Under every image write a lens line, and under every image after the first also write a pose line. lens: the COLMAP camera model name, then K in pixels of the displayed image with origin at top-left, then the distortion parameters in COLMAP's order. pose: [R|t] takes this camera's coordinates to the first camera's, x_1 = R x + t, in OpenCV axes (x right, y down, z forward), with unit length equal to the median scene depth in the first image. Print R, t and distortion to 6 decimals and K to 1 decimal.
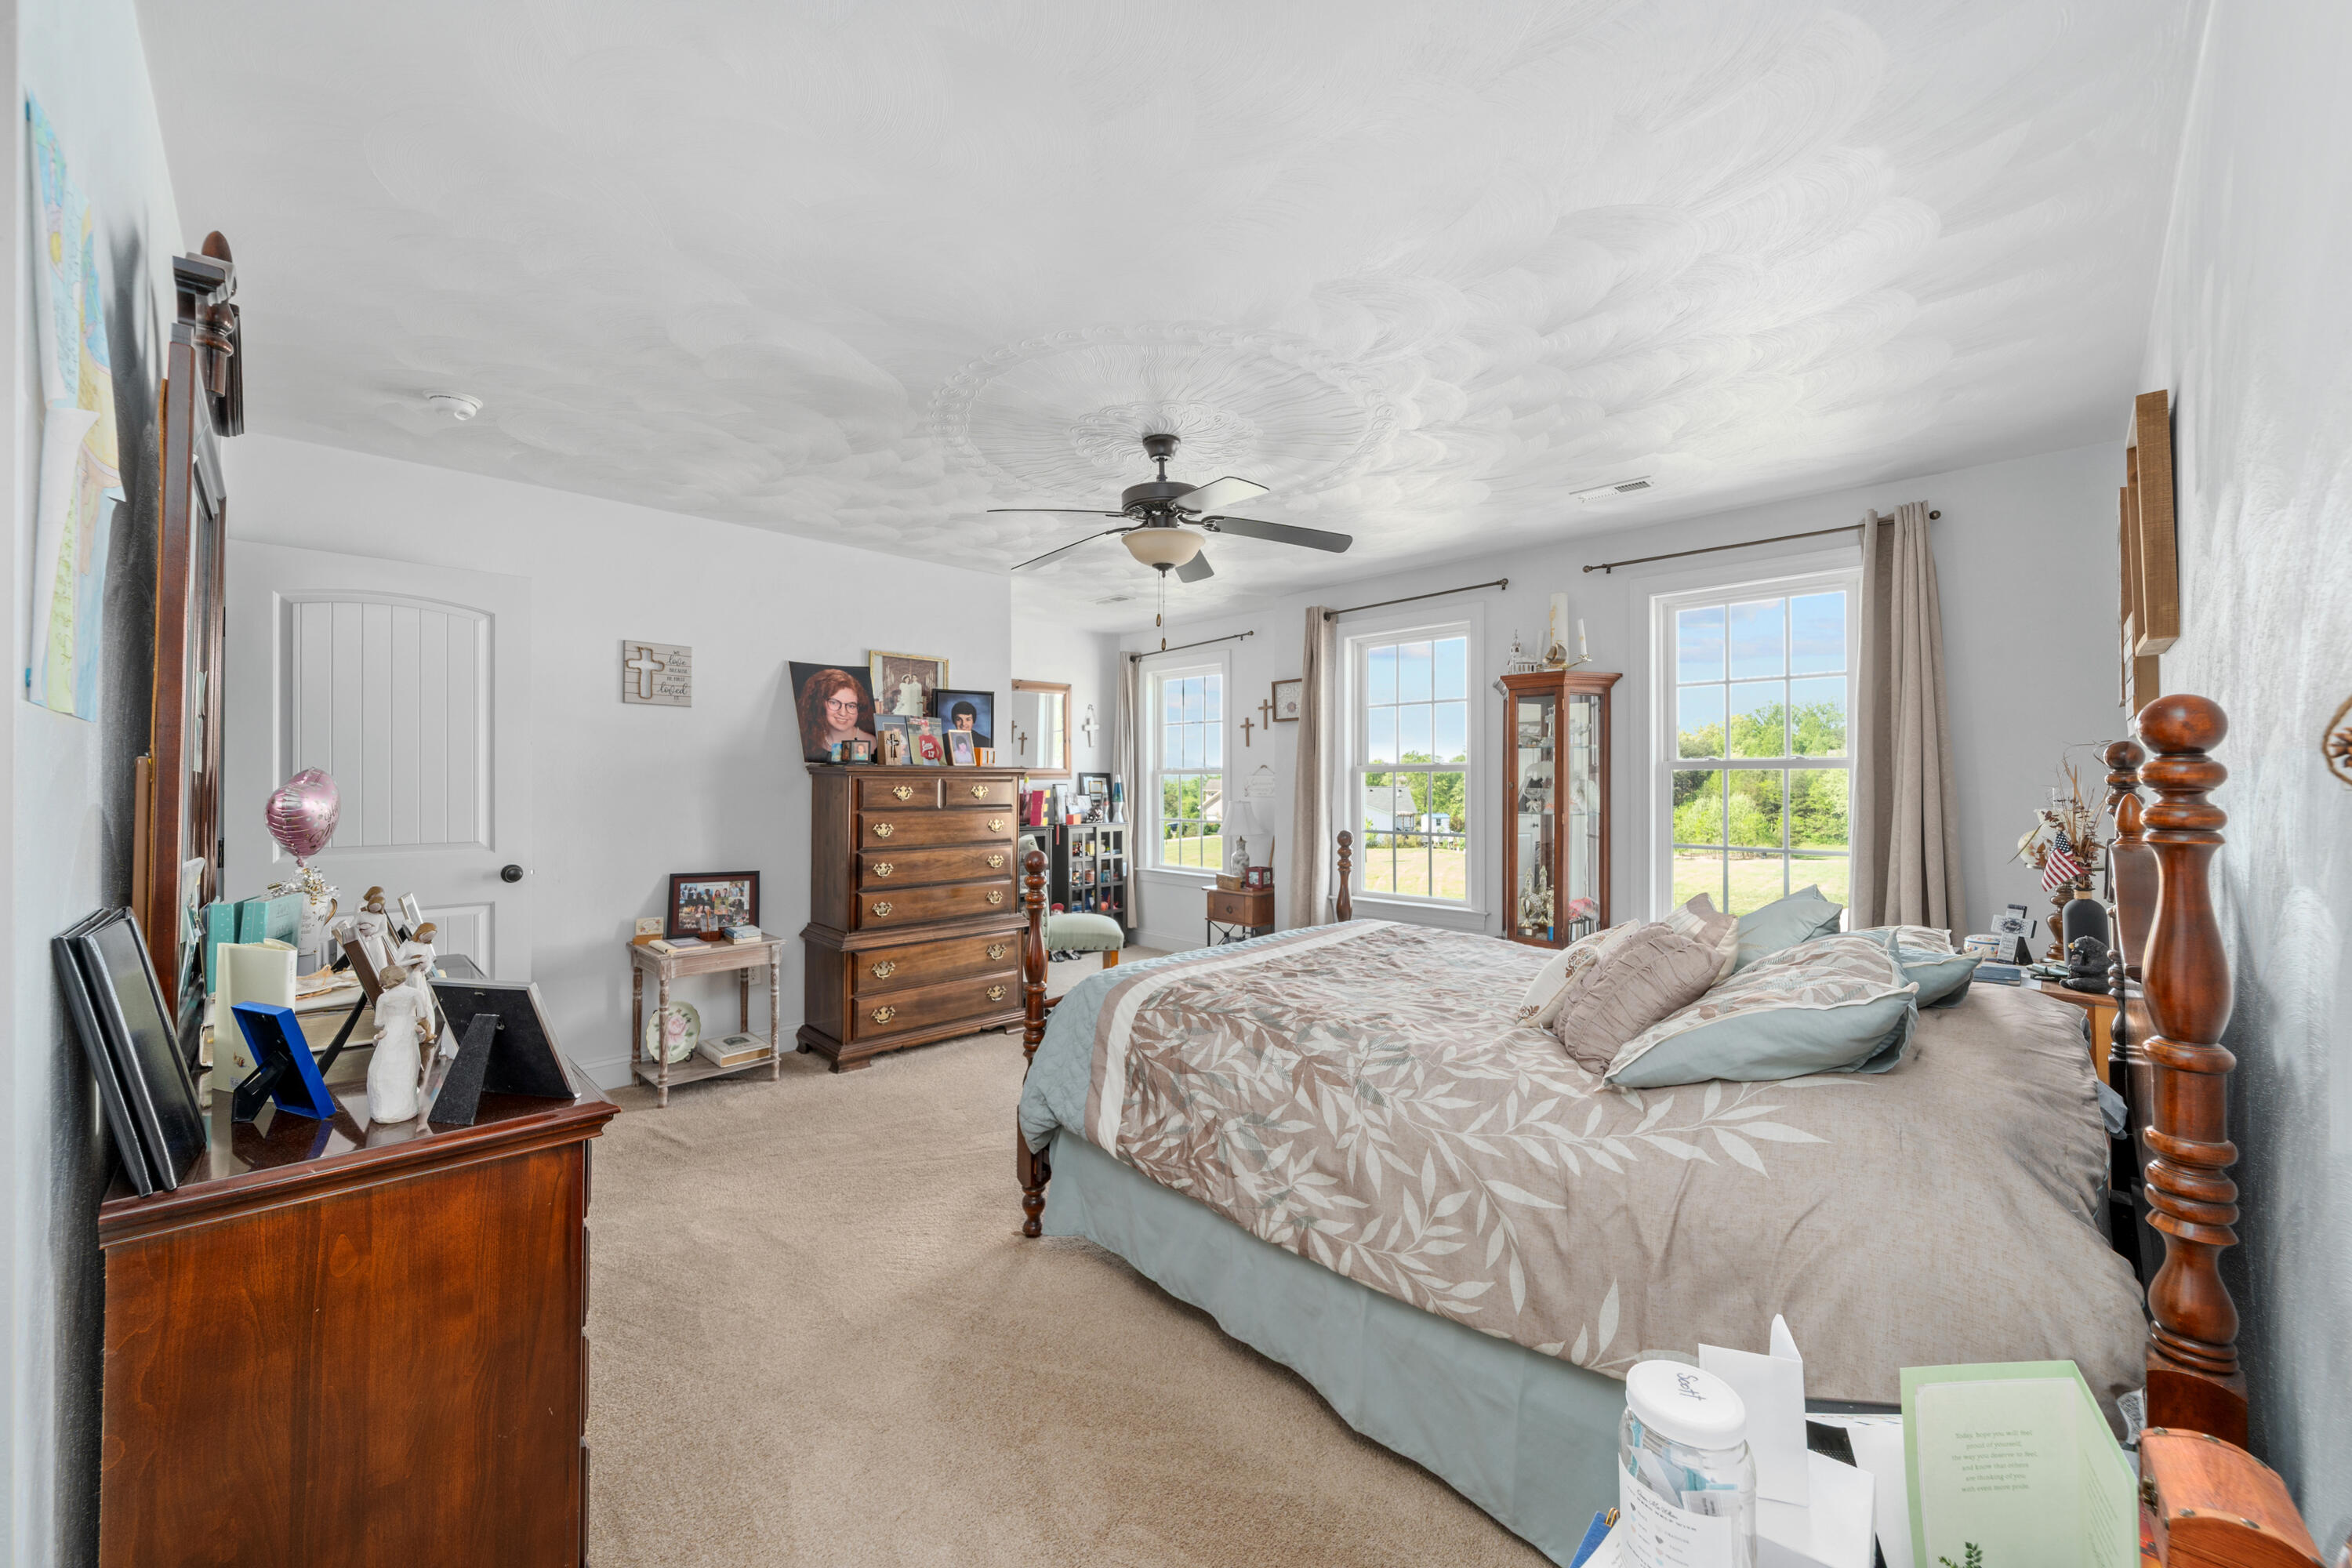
lens RADIAL K [[905.3, 0, 1175.5], [0, 905.3, 764.6], [0, 0, 1]] dist [-0.002505, -0.000070]
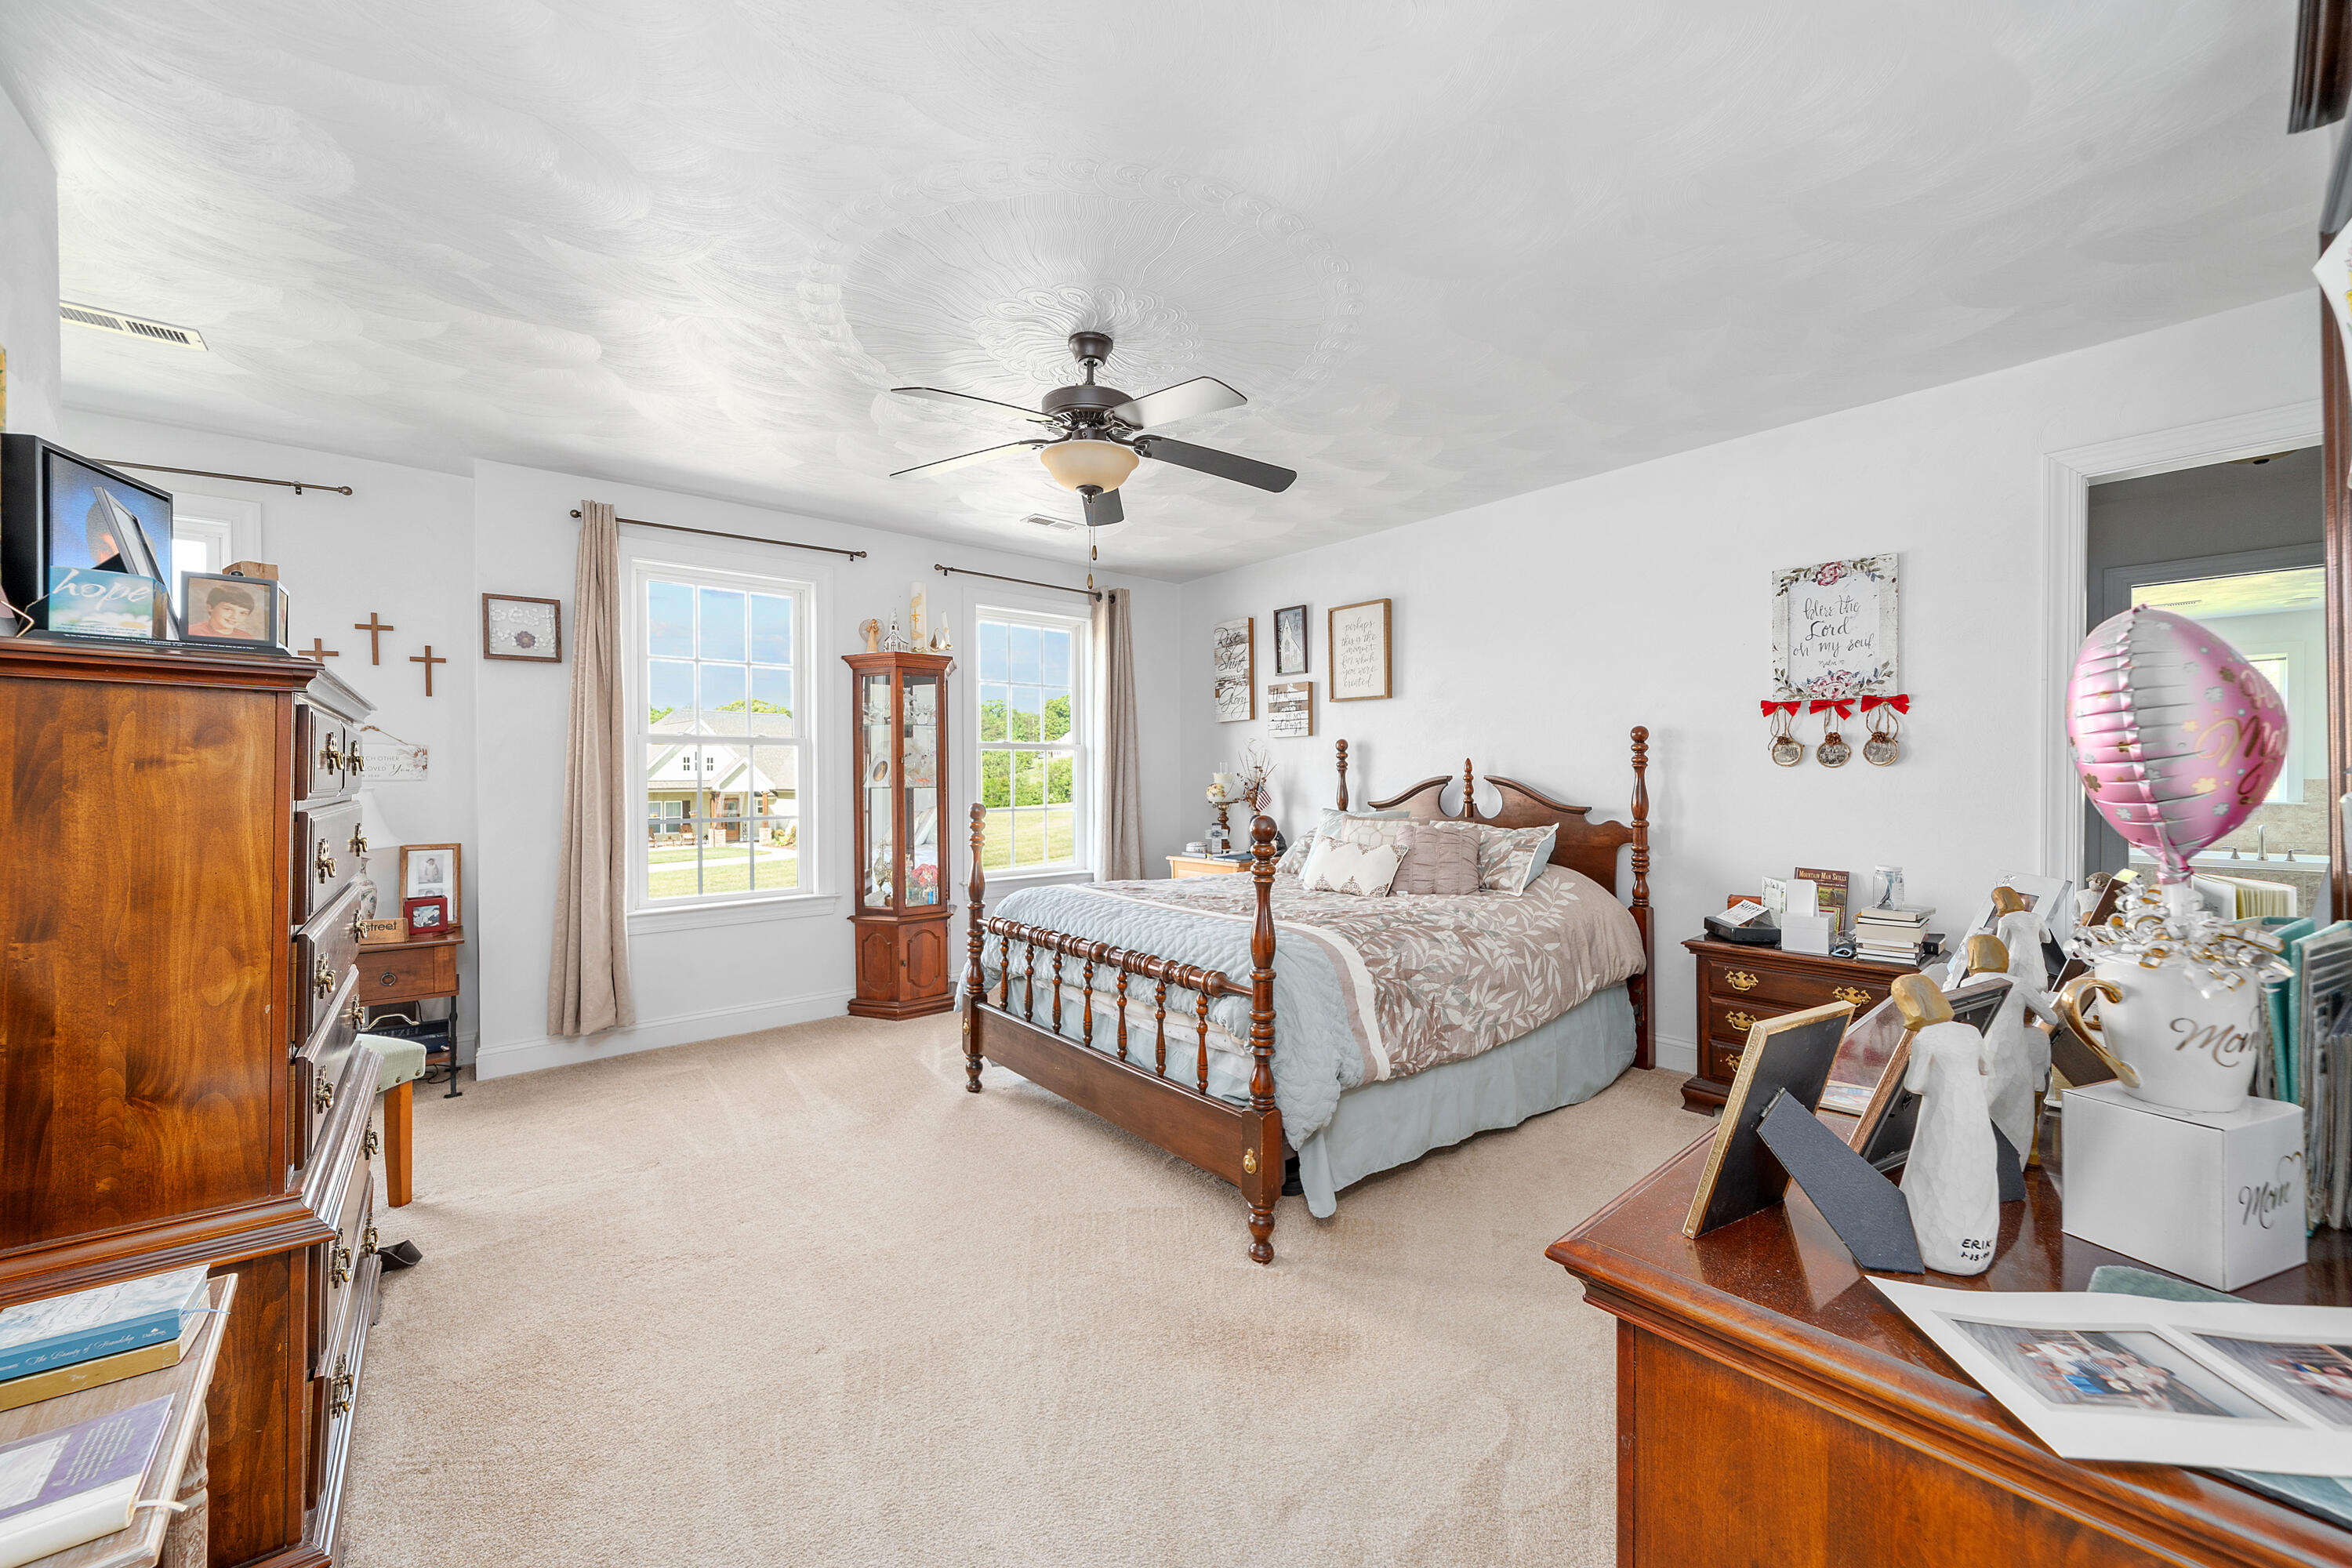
lens RADIAL K [[905.3, 0, 1174.7], [0, 905.3, 783.2], [0, 0, 1]] dist [-0.002505, -0.000070]
pose [[0.052754, -0.005444, 0.998593, -1.257419], [-0.011817, 0.999912, 0.006075, 0.075135], [-0.998538, -0.012121, 0.052685, 1.283969]]
